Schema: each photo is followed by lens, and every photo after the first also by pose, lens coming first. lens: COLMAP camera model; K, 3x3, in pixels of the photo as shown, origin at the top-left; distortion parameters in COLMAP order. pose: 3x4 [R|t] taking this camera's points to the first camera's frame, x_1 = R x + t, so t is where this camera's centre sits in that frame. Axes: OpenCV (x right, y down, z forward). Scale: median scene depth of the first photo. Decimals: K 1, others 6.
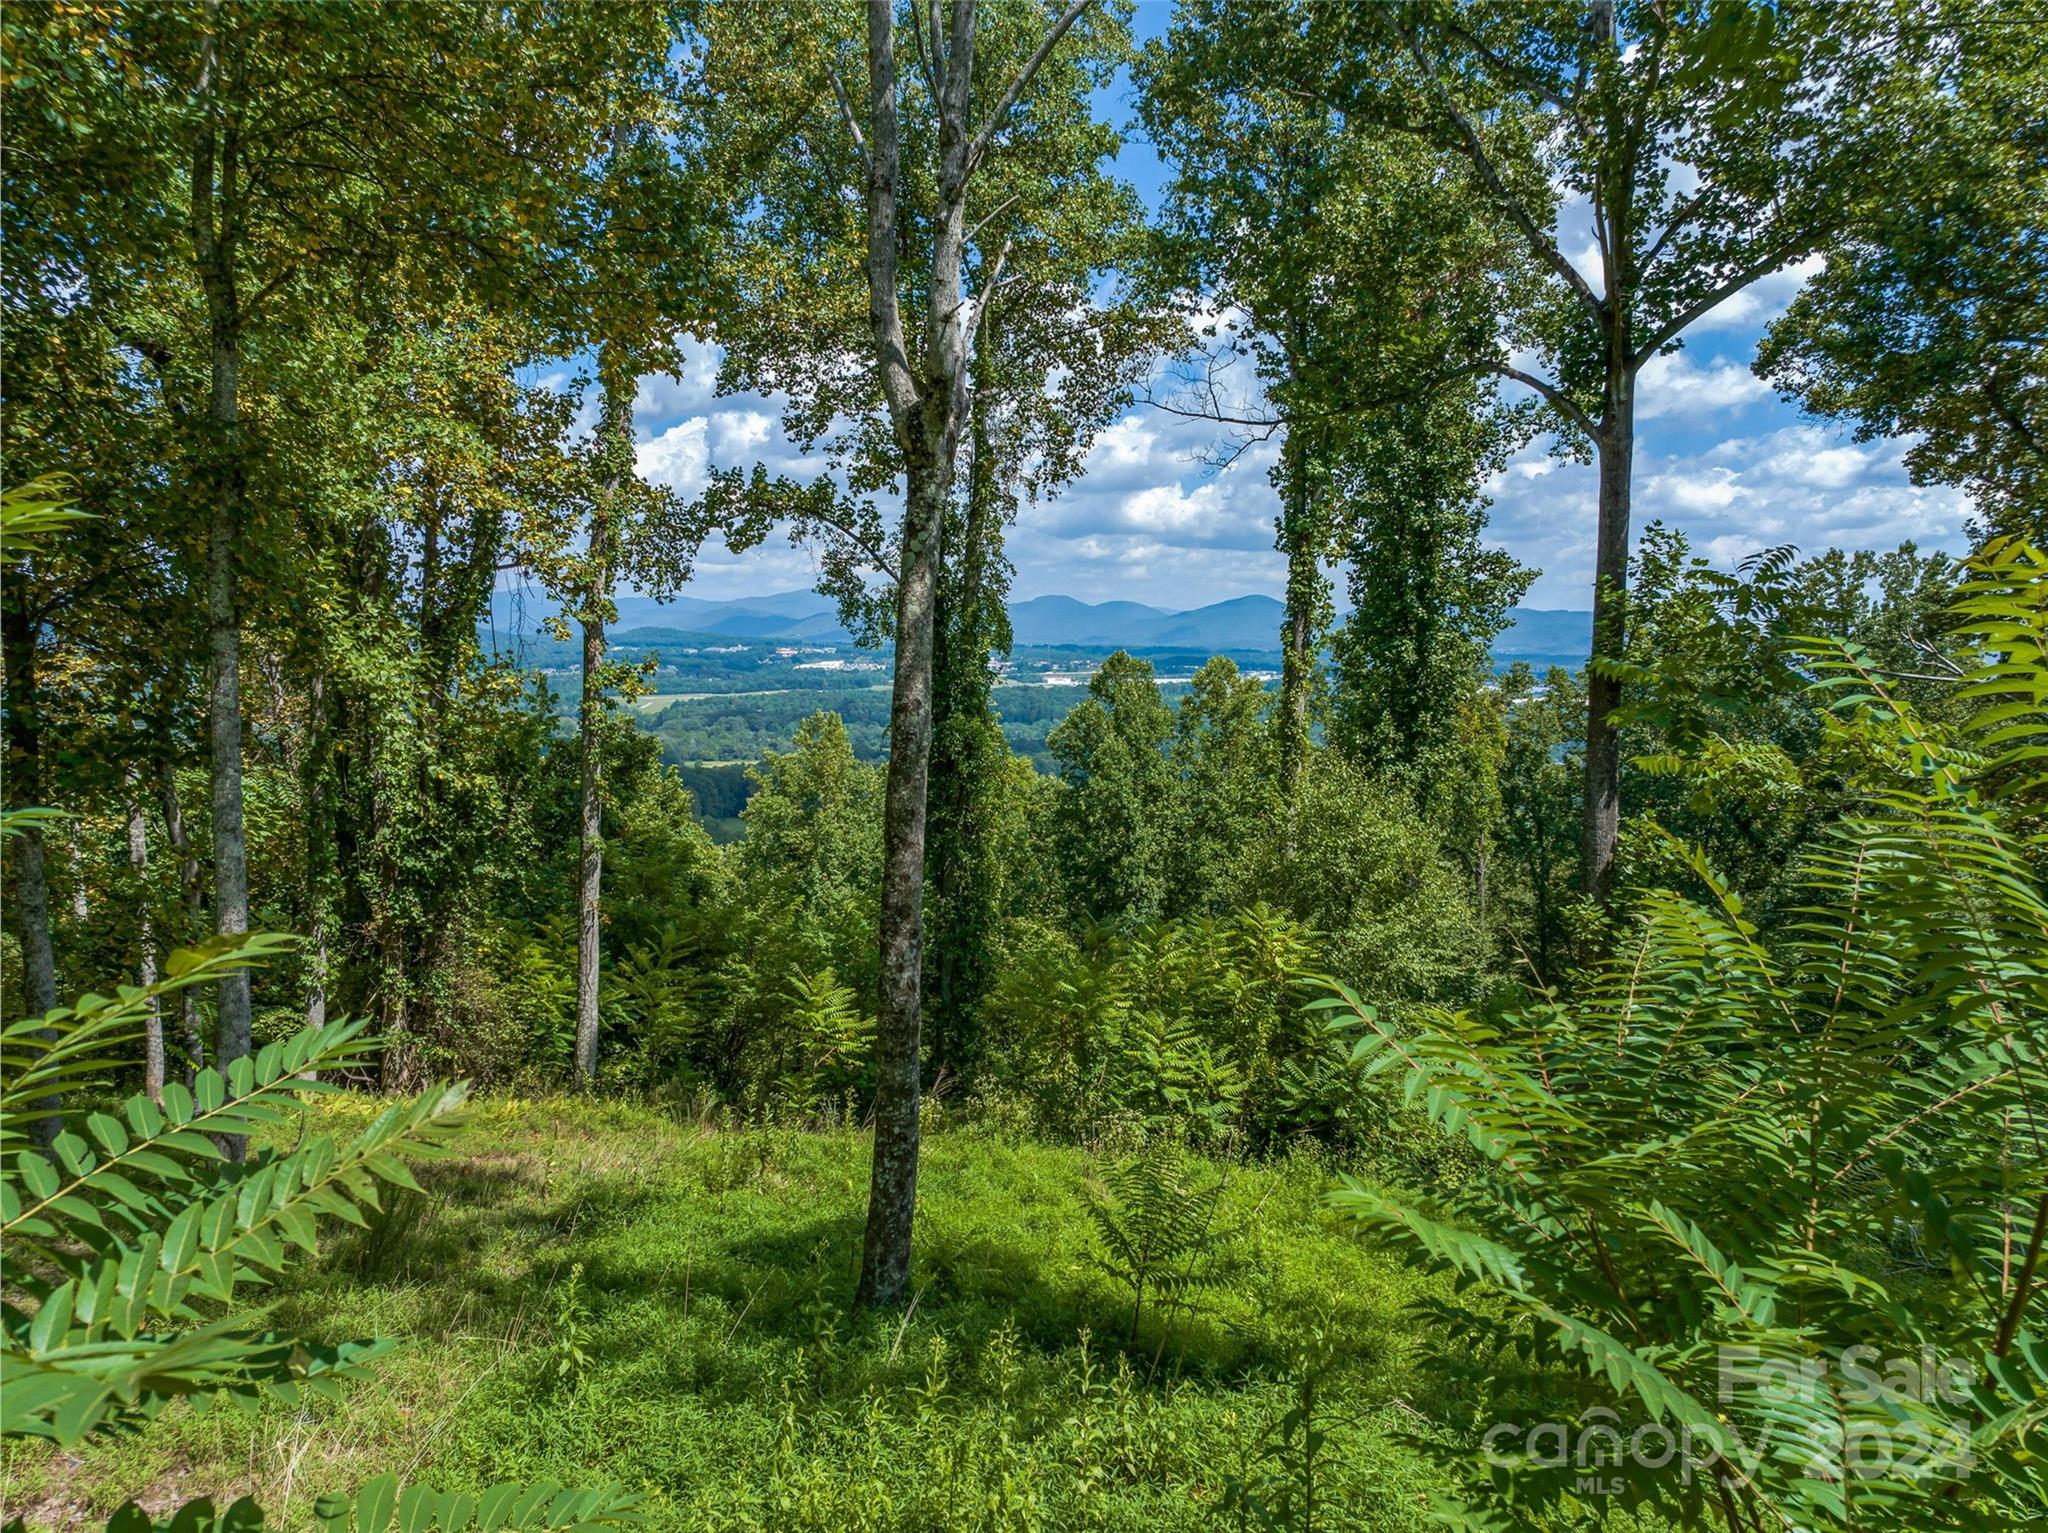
lens RADIAL K [[1439.5, 0, 1026.7], [0, 1439.5, 766.5], [0, 0, 1]] dist [-0.045332, 0.017358]
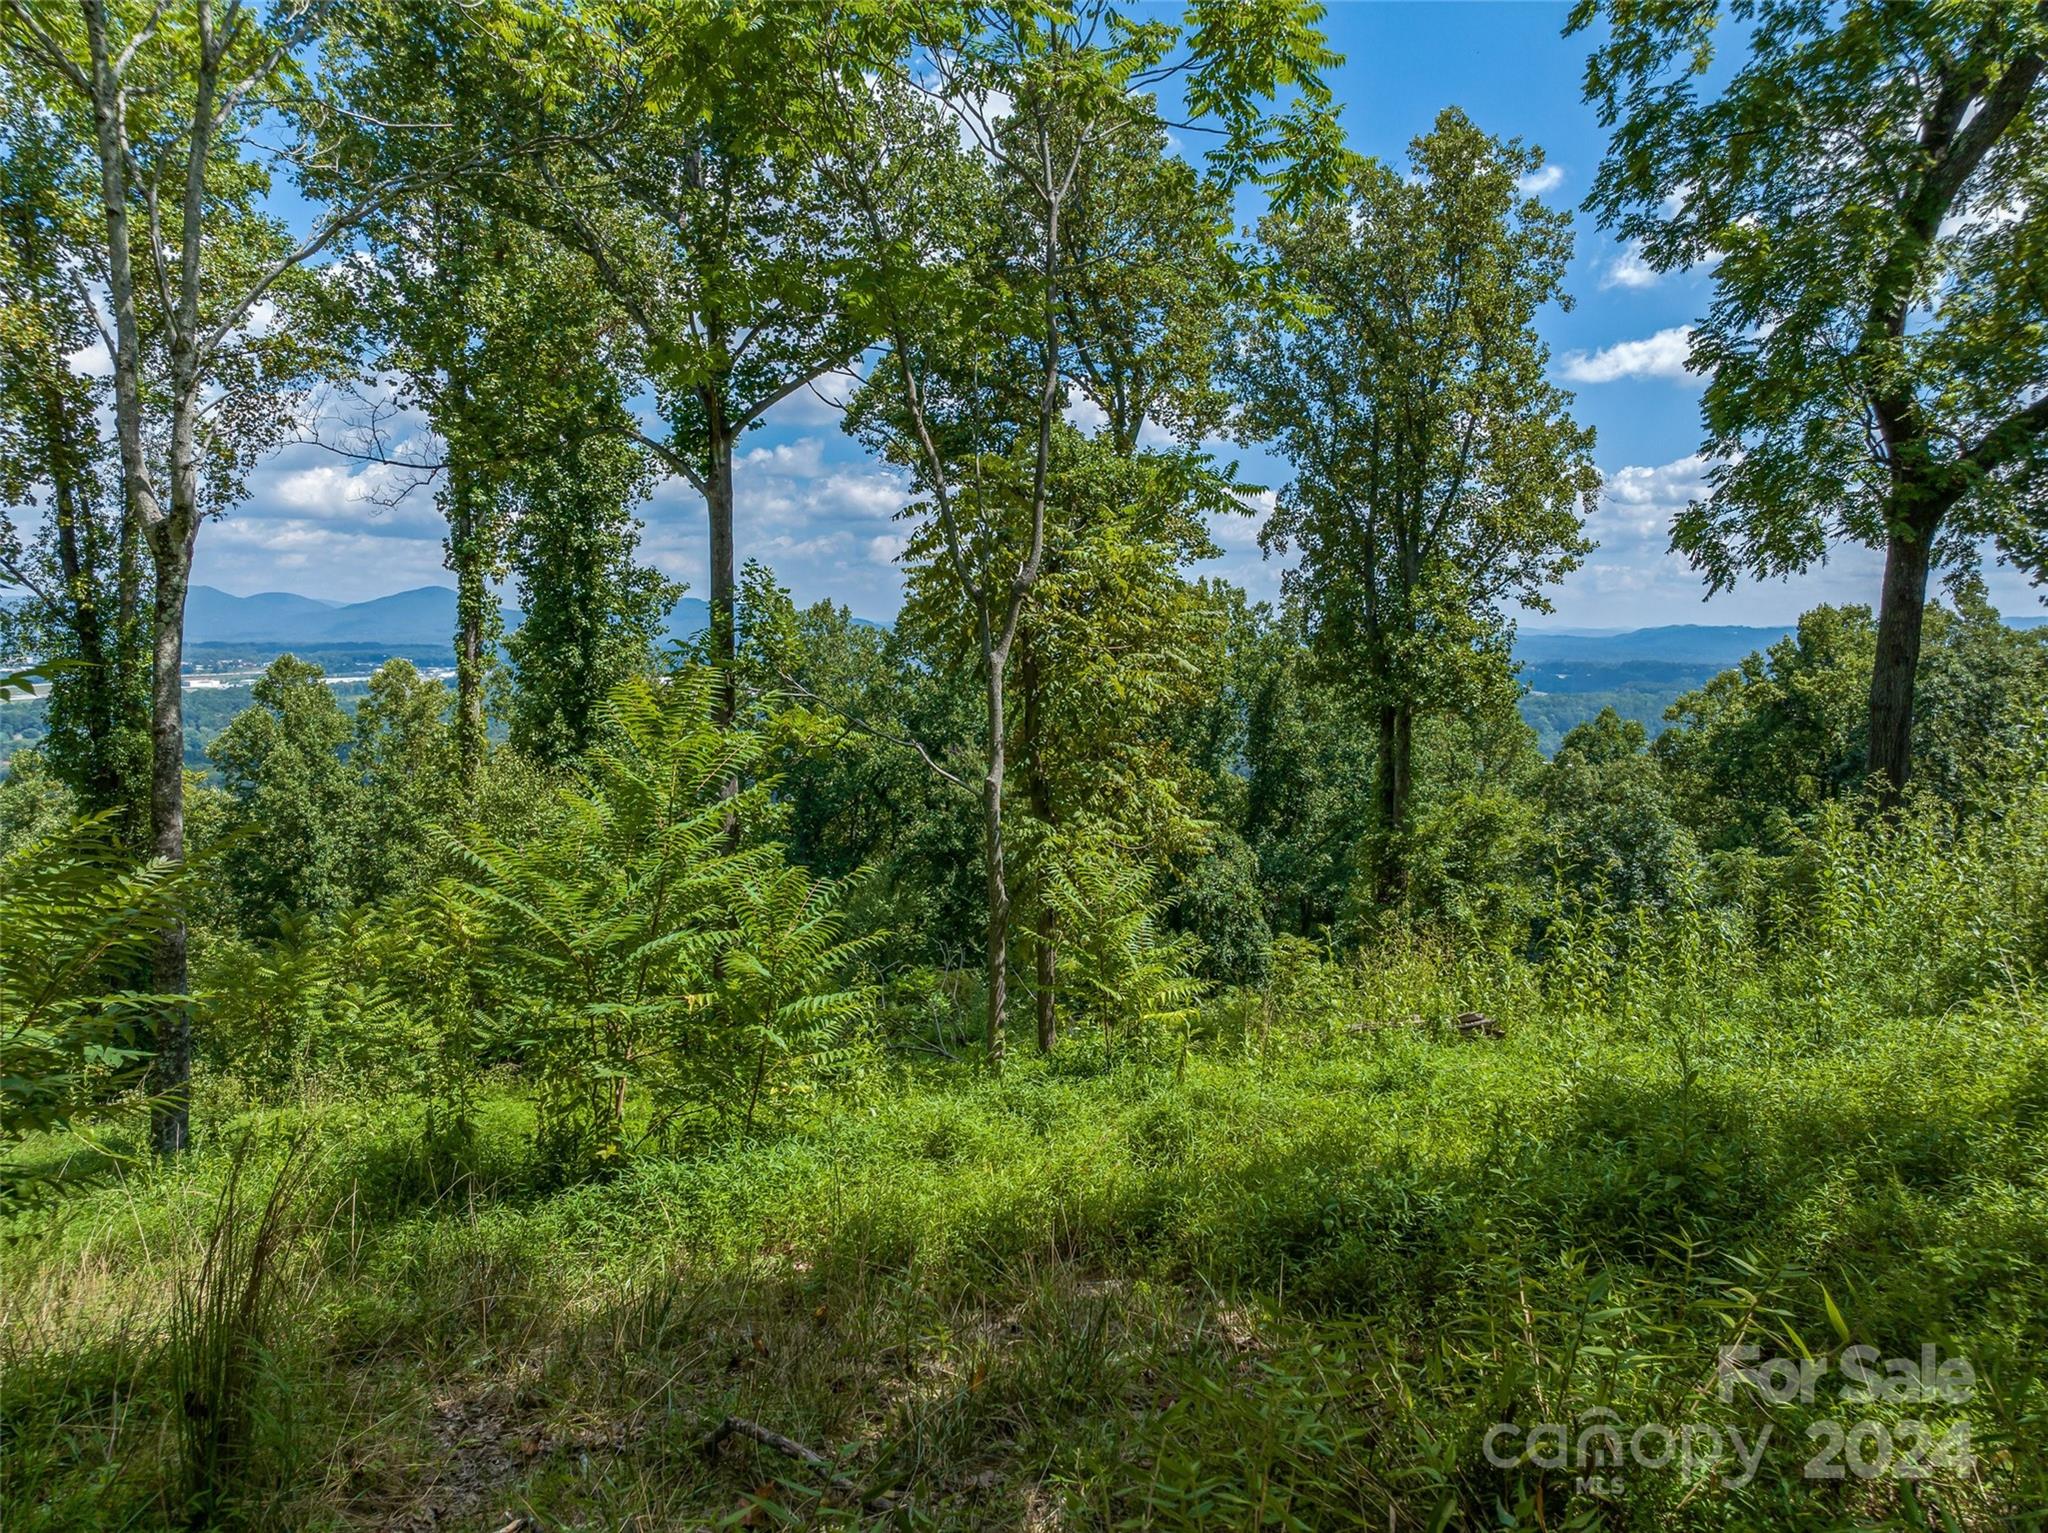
lens RADIAL K [[1439.5, 0, 1018.3], [0, 1439.5, 772.8], [0, 0, 1]] dist [-0.045332, 0.017358]
pose [[0.856633, -0.054932, 0.512993, -0.020474], [0.050290, 0.998471, 0.022938, 0.002931], [-0.513469, 0.006149, 0.858086, -0.163416]]
